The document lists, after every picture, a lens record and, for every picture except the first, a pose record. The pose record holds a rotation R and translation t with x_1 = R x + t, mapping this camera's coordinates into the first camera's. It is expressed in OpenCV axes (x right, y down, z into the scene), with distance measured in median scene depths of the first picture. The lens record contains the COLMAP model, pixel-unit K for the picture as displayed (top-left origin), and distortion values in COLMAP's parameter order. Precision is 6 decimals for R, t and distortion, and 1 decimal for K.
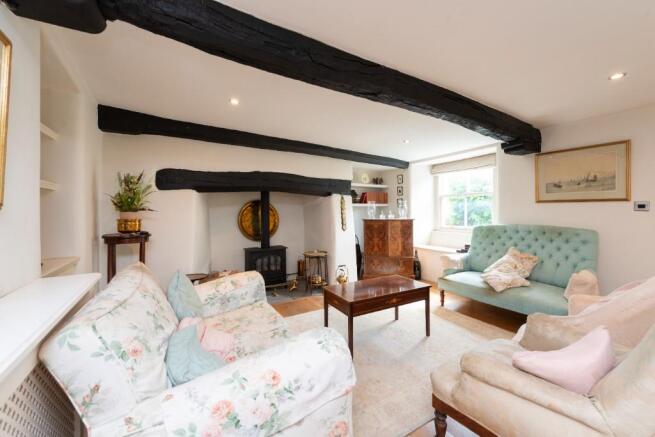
lens RADIAL K [[270.6, 0, 326.2], [0, 270.6, 209.9], [0, 0, 1]] dist [0.000877, 0.000016]
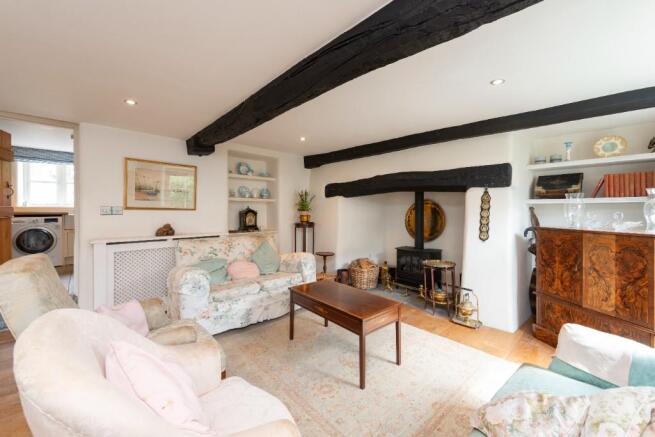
lens RADIAL K [[270.6, 0, 326.2], [0, 270.6, 209.9], [0, 0, 1]] dist [0.000877, 0.000016]
pose [[0.158654, 0.004643, -0.987323, 0.675616], [0.003411, 0.999980, 0.005250, -0.005982], [0.987328, -0.004200, 0.158635, 0.505689]]
